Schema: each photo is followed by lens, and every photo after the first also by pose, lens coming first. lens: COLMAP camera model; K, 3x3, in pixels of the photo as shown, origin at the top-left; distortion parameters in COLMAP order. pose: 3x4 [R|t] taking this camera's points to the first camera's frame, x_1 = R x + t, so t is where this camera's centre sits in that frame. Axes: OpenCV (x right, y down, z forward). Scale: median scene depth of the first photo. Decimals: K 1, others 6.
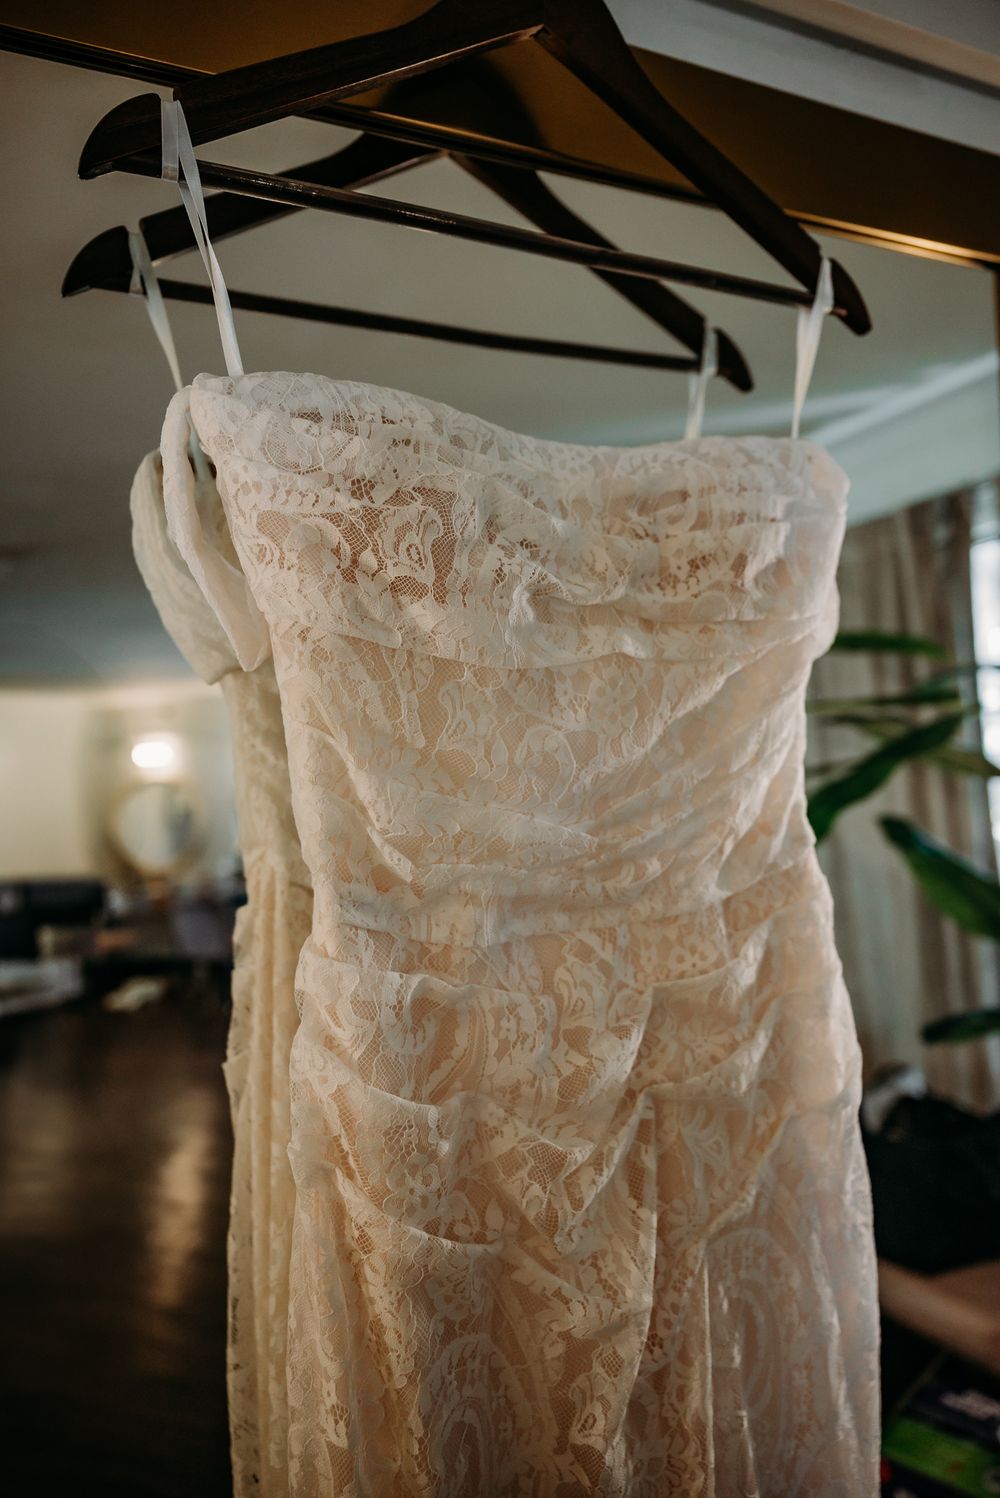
lens RADIAL K [[1001.7, 0, 503.6], [0, 1001.7, 746.8], [0, 0, 1]] dist [-0.003474, 0.004765]
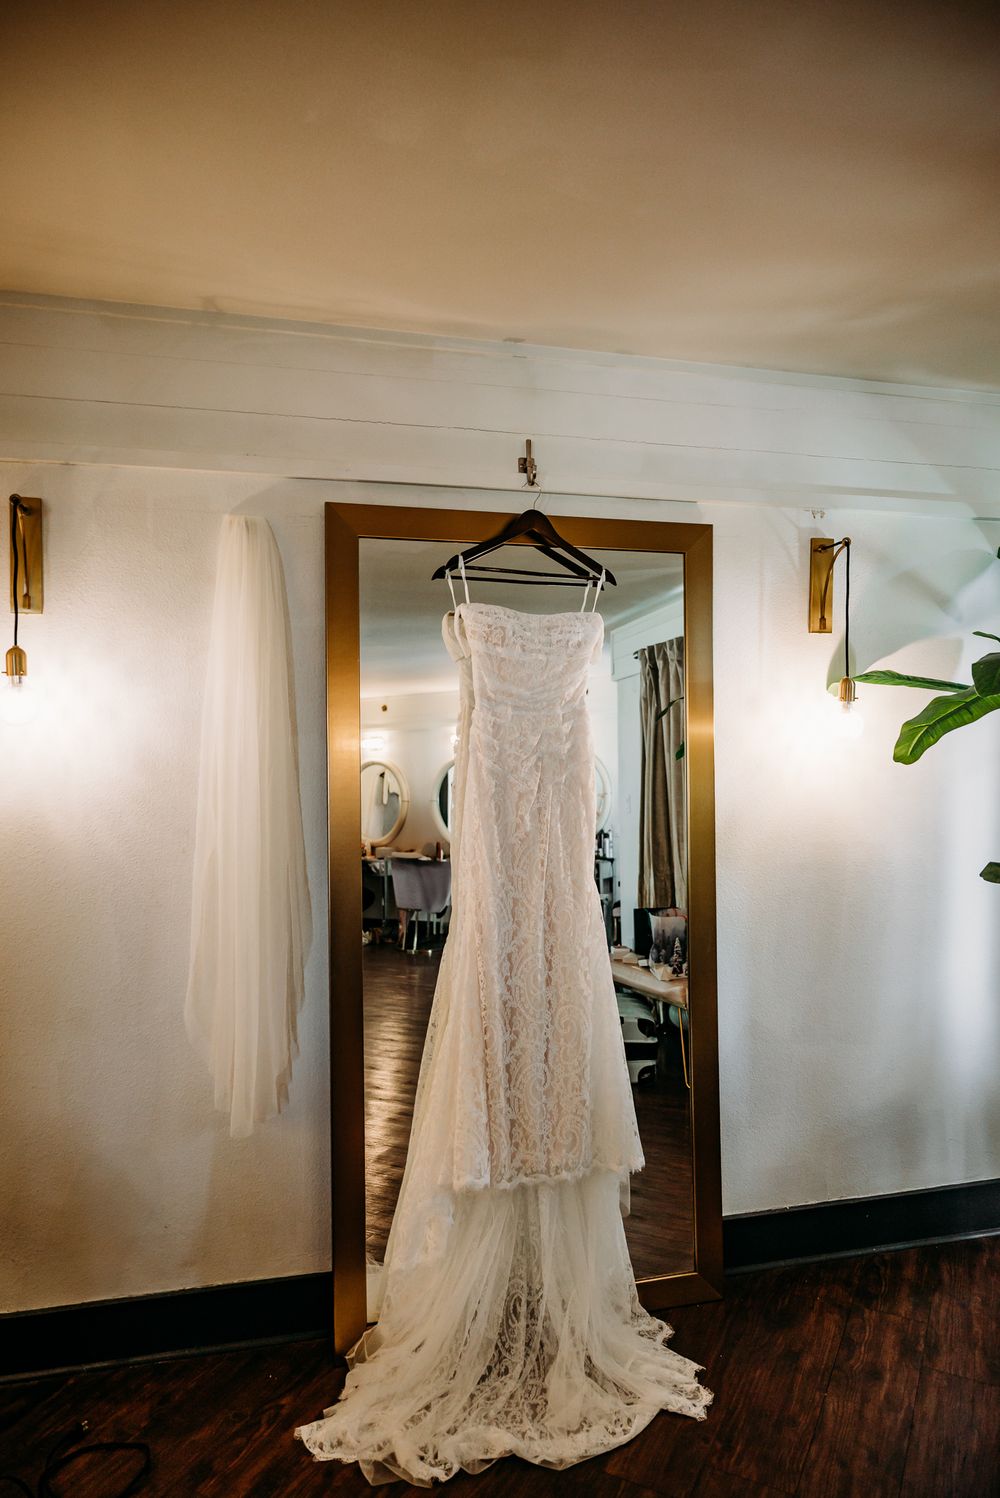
lens RADIAL K [[1001.7, 0, 497.4], [0, 1001.7, 749.9], [0, 0, 1]] dist [-0.003474, 0.004765]
pose [[0.986683, 0.061612, -0.150536, 0.679640], [-0.066727, 0.997345, -0.029159, 0.509756], [0.148339, 0.038815, 0.988174, -3.886402]]
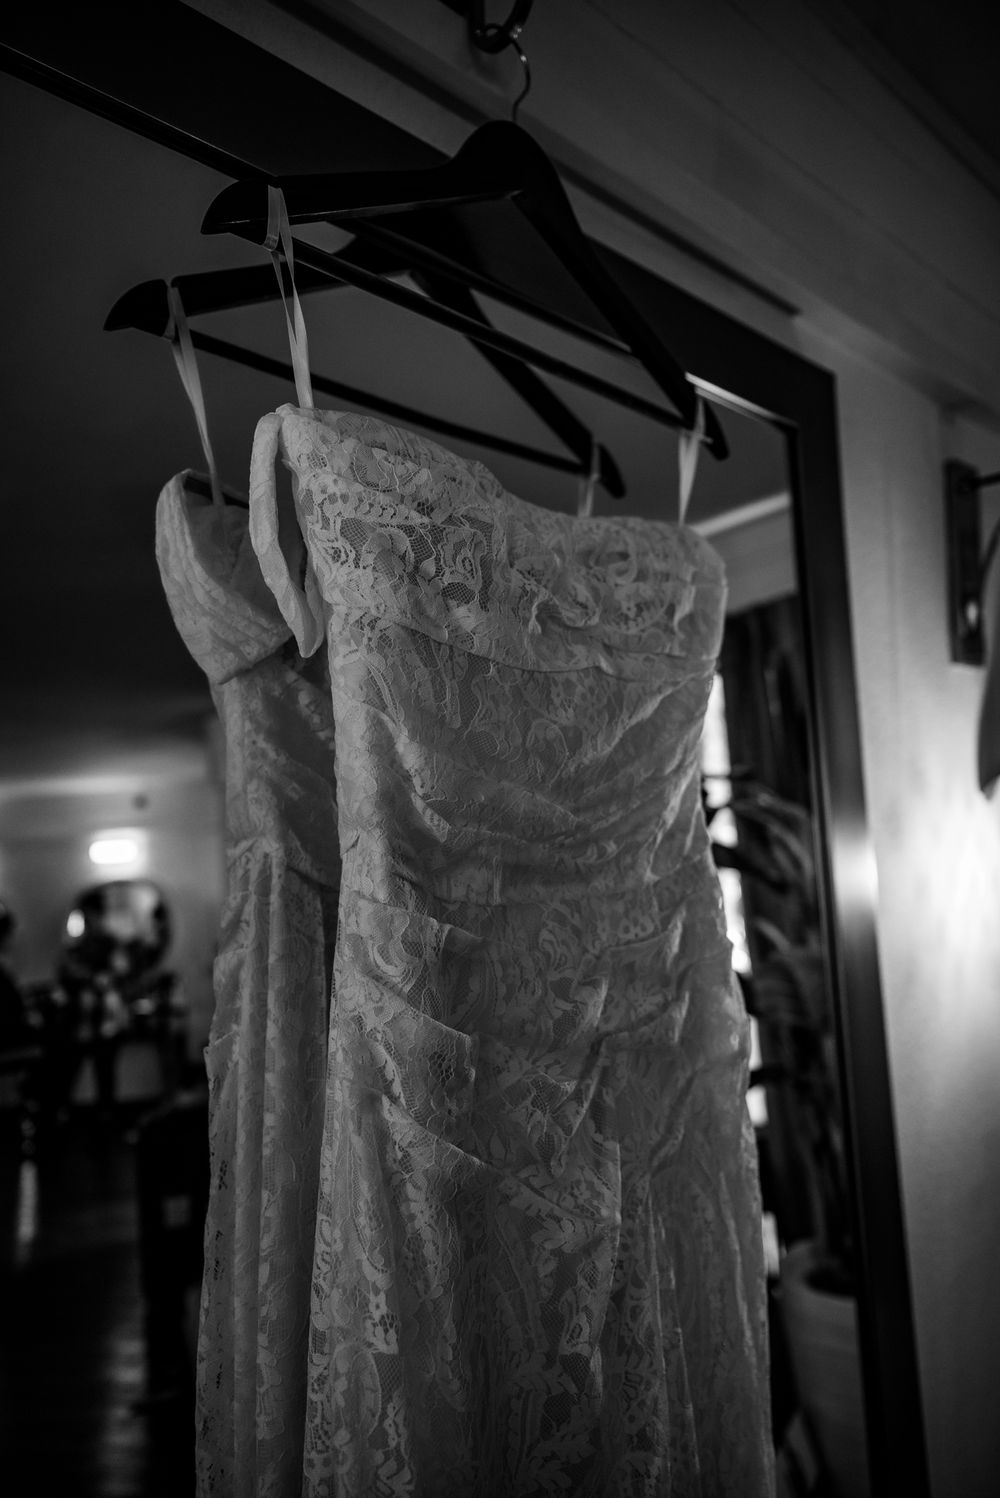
lens RADIAL K [[1001.7, 0, 501.8], [0, 1001.7, 748.9], [0, 0, 1]] dist [-0.003474, 0.004765]
pose [[0.959124, 0.041515, 0.279923, -0.327653], [-0.004714, 0.991387, -0.130882, 0.163444], [-0.282946, 0.124213, 0.951059, -0.130270]]
